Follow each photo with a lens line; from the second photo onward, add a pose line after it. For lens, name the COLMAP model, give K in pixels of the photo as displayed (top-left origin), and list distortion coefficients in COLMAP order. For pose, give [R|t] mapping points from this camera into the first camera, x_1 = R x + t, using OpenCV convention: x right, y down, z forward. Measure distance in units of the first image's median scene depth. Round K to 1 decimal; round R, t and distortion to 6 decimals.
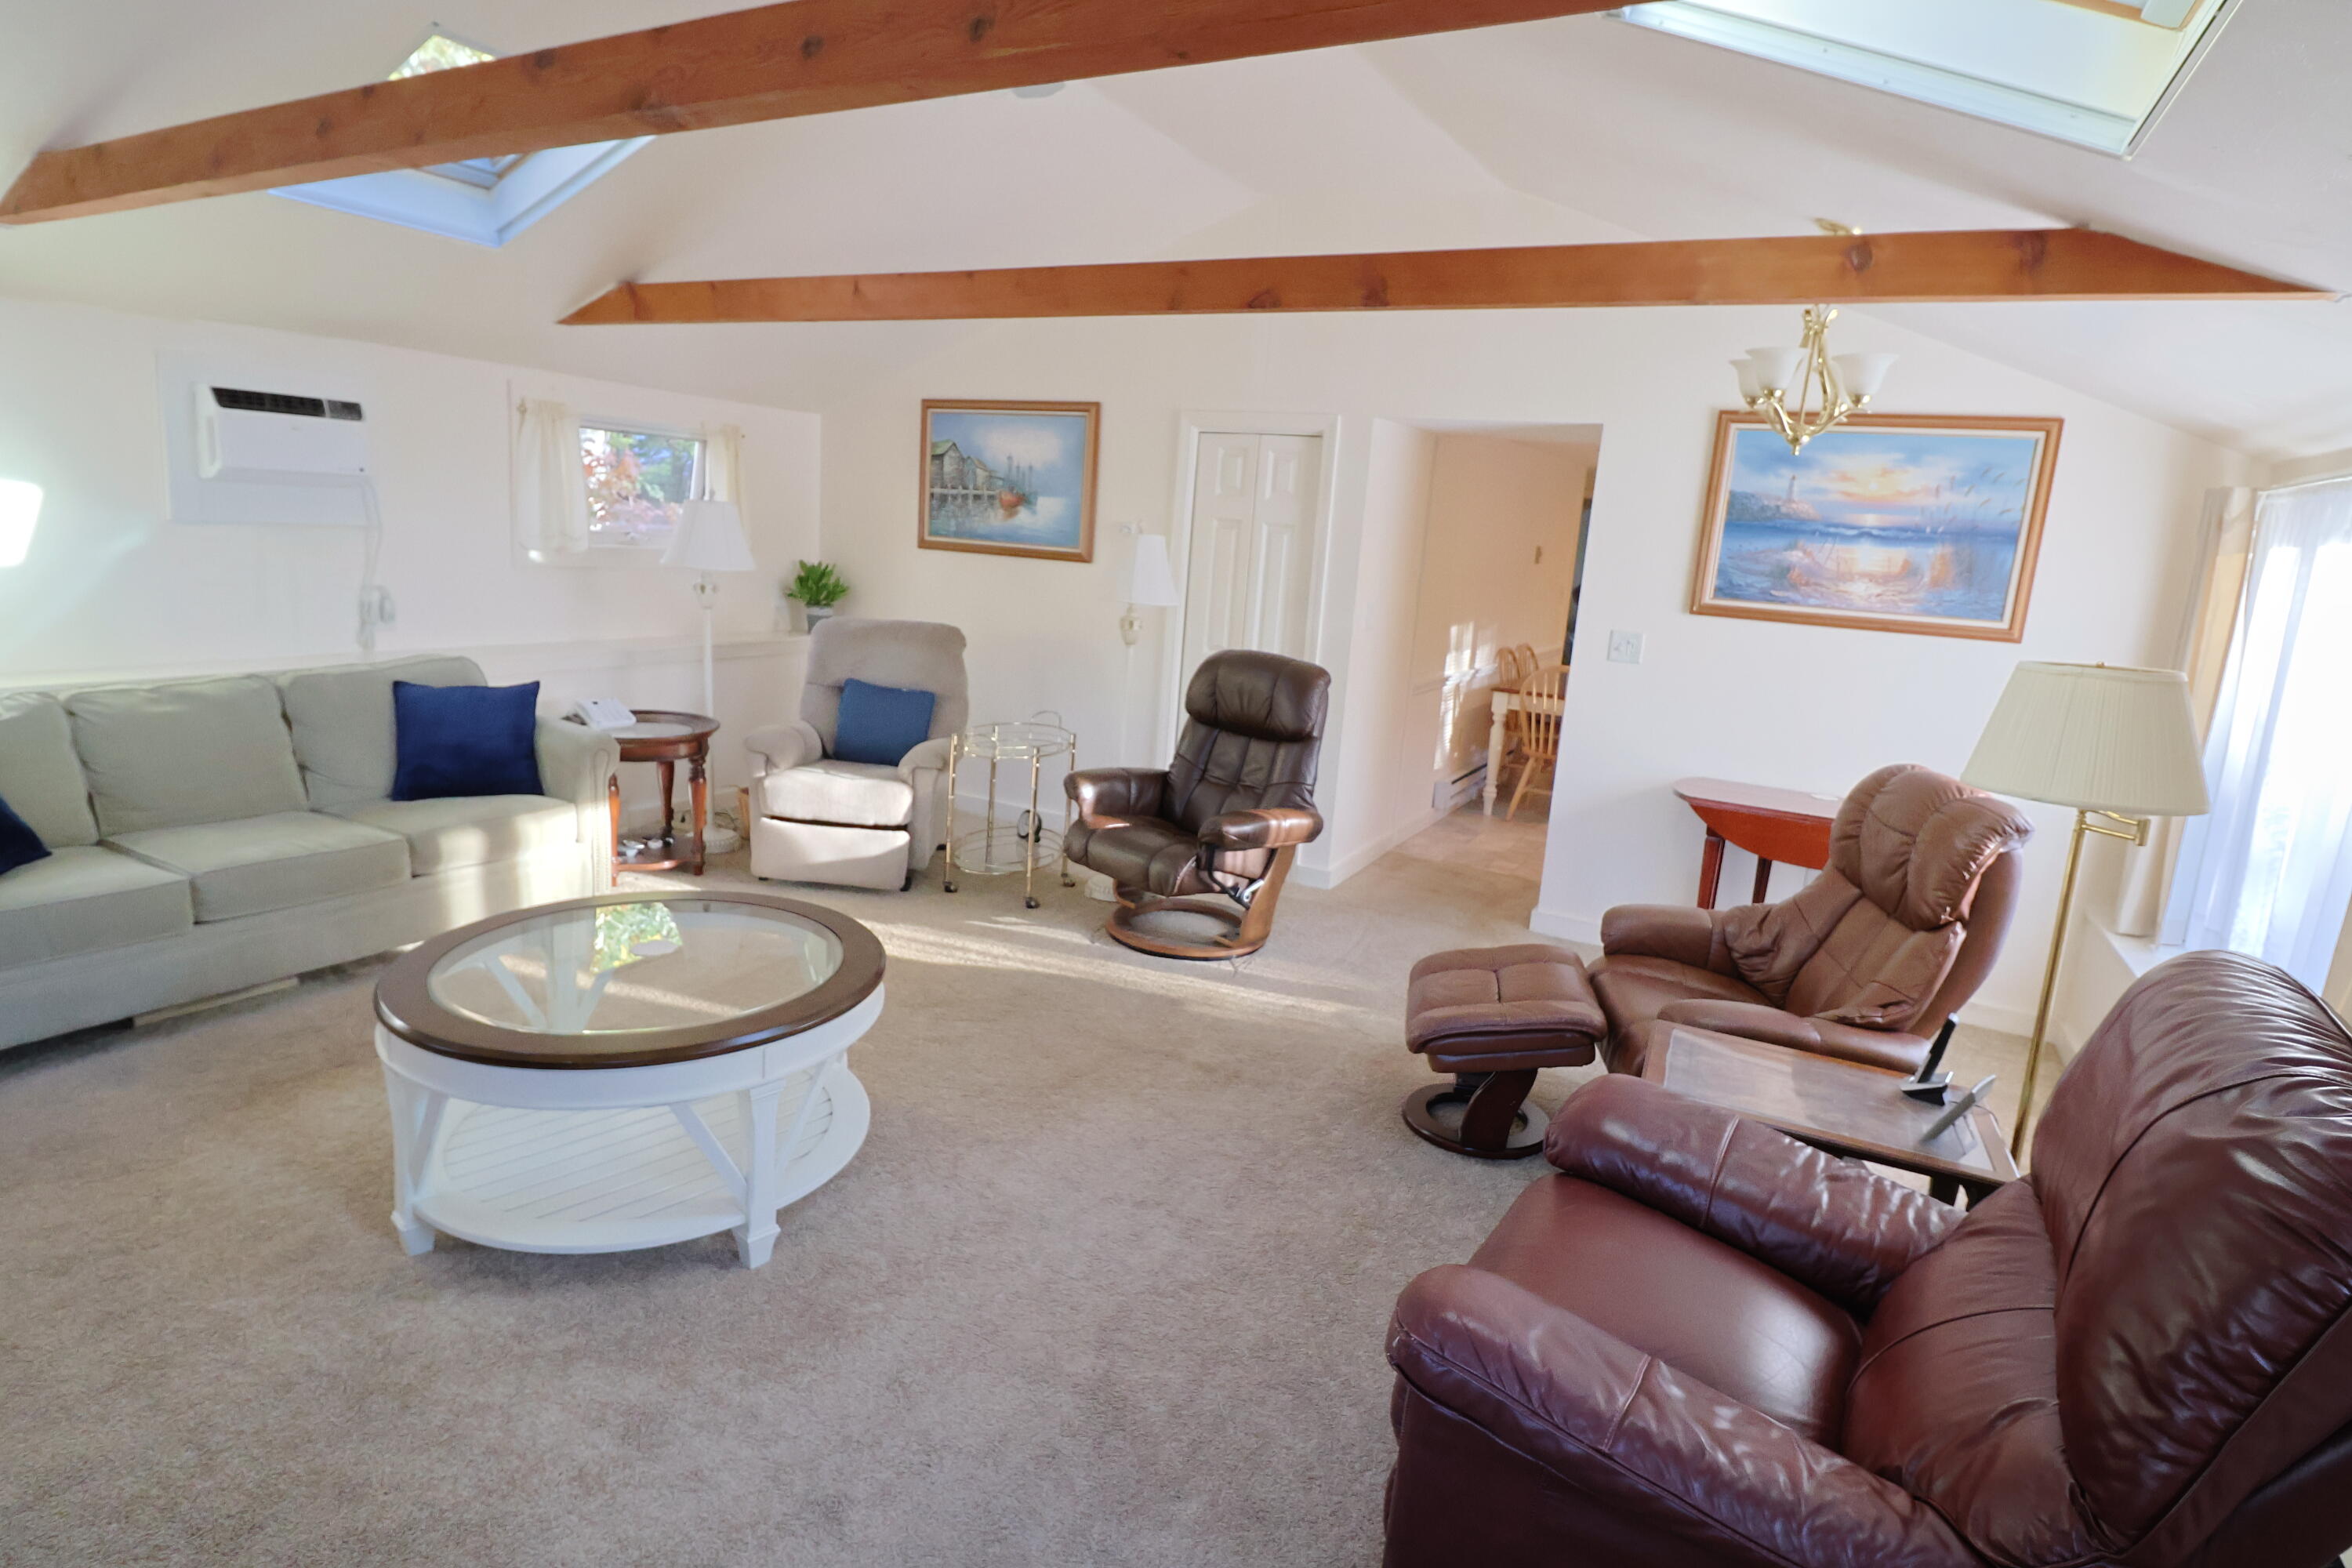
lens RADIAL K [[1216.7, 0, 1179.3], [0, 1216.7, 736.0], [0, 0, 1]] dist [0.000602, -0.002118]
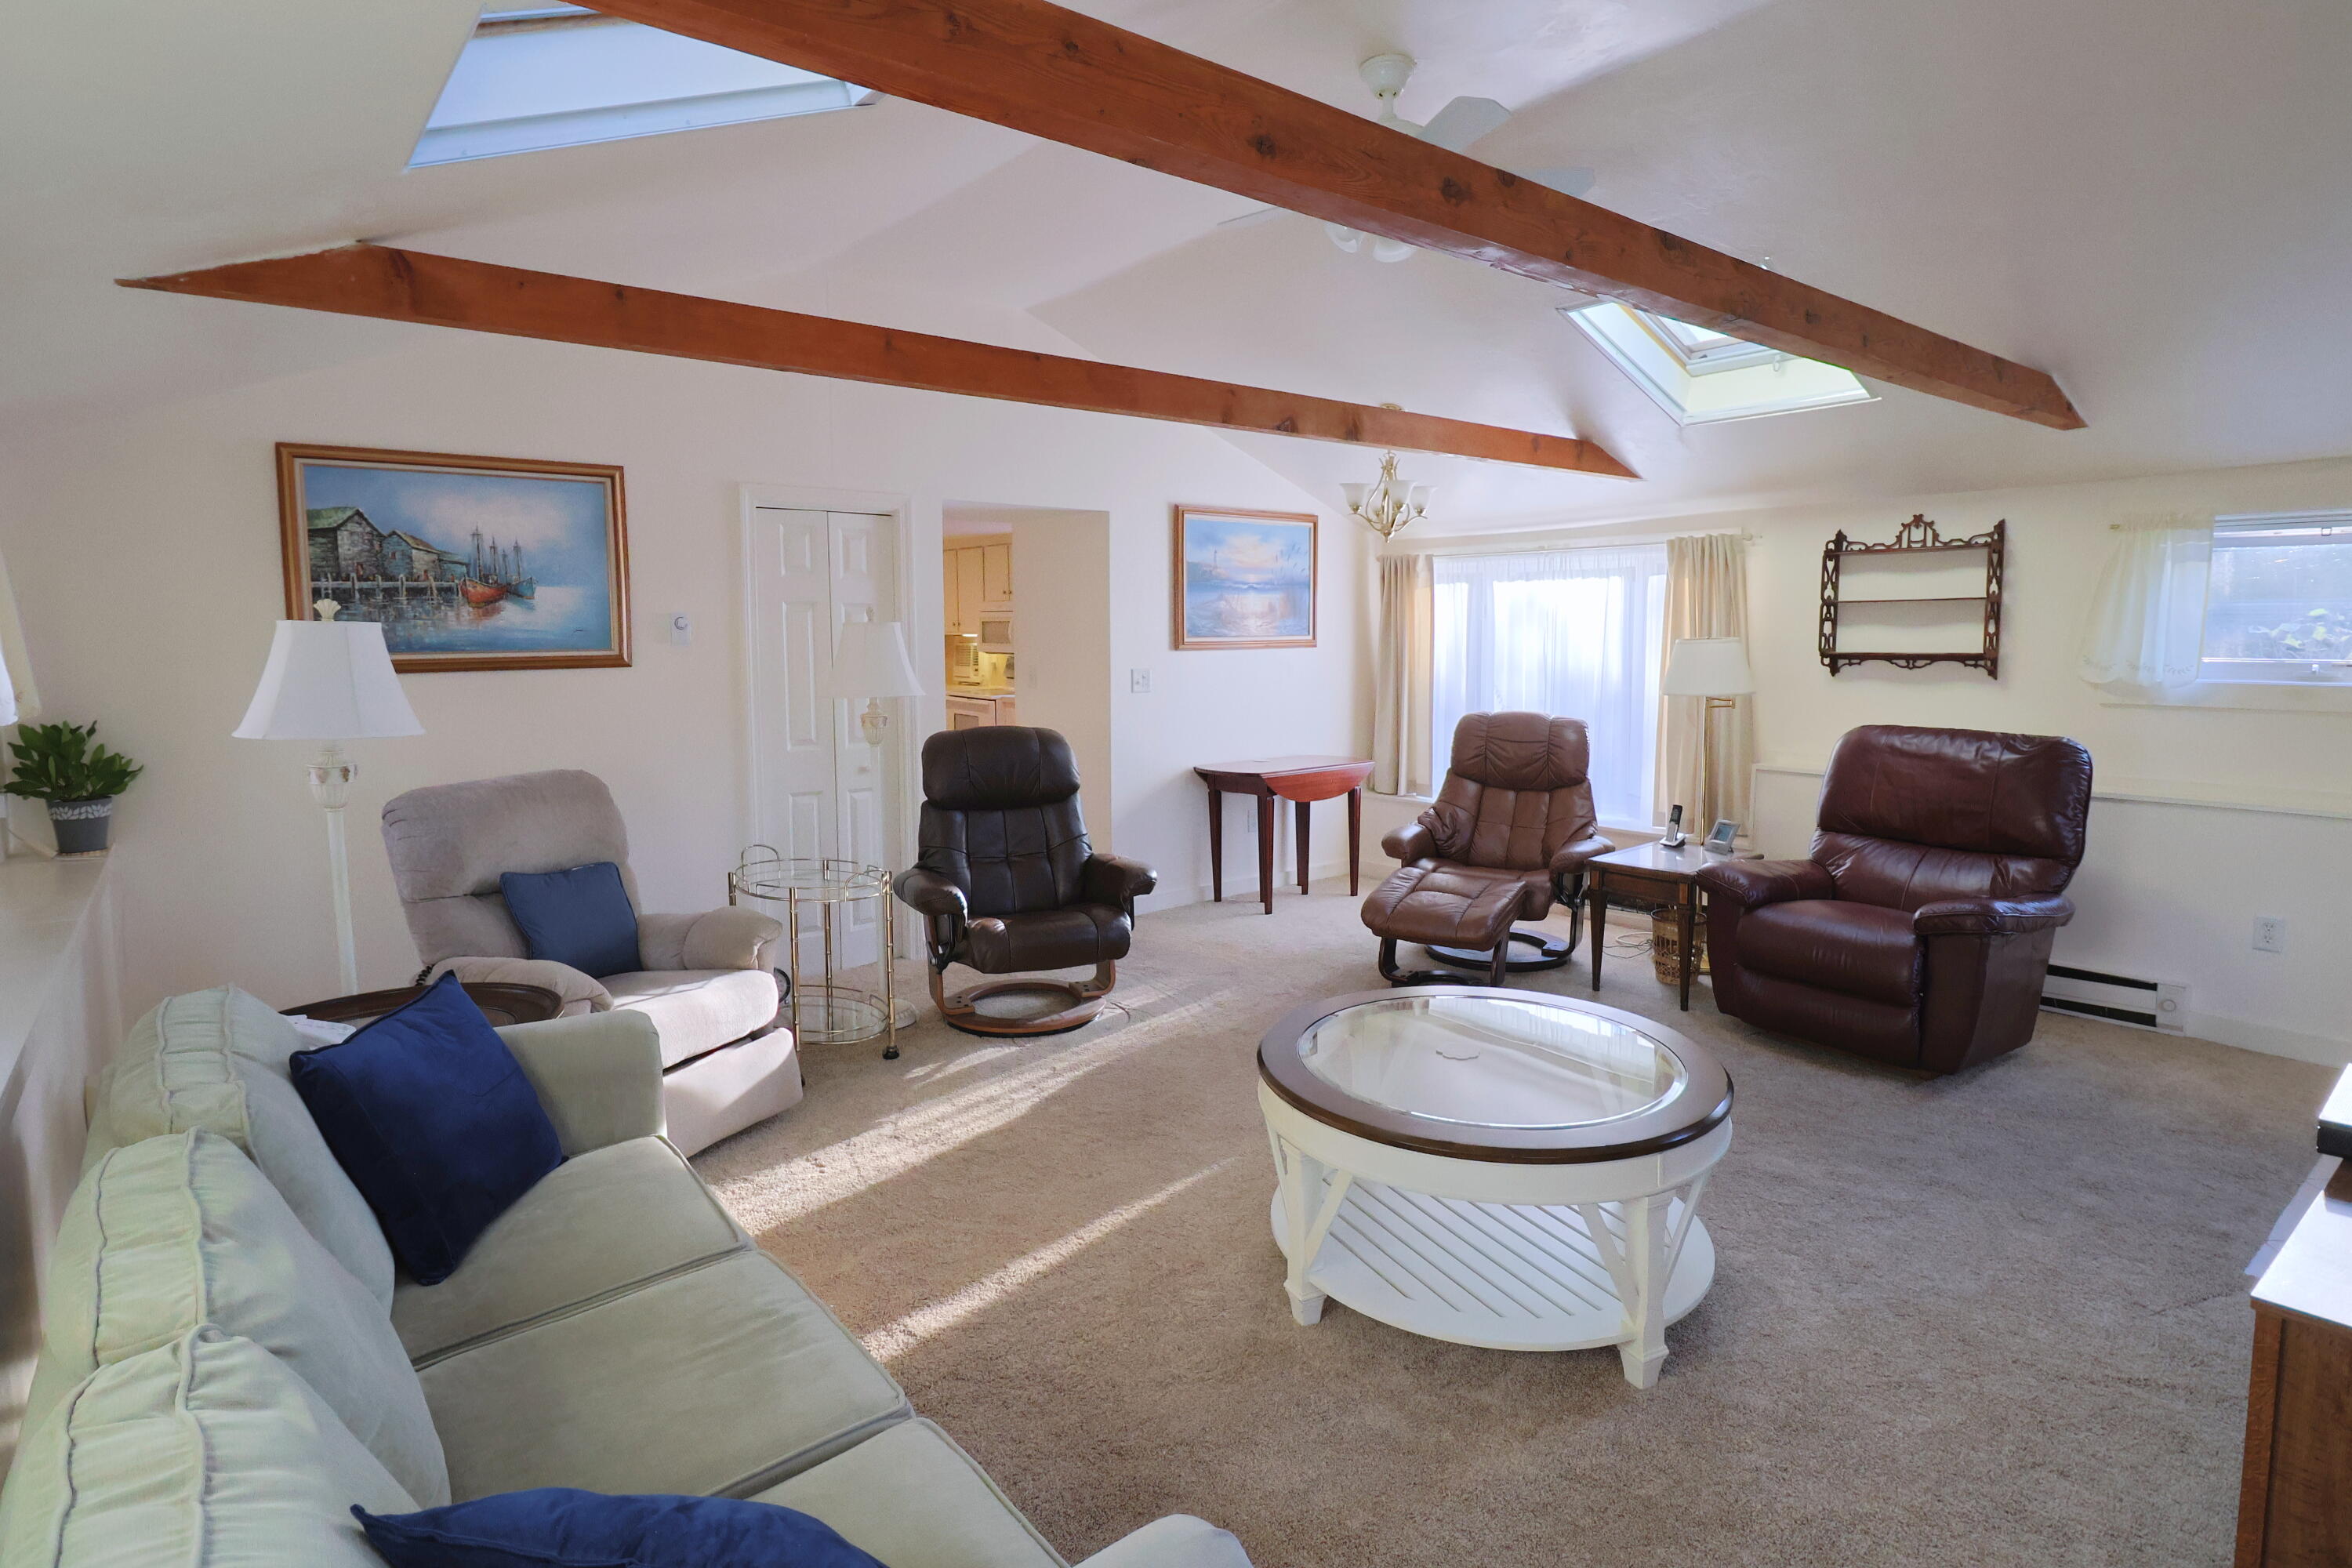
lens RADIAL K [[1216.7, 0, 1179.3], [0, 1216.7, 736.0], [0, 0, 1]] dist [0.000602, -0.002118]
pose [[0.374466, -0.156506, 0.913937, -0.720487], [0.189203, 0.977812, 0.089922, -0.109540], [-0.907732, 0.139247, 0.395769, 0.397329]]
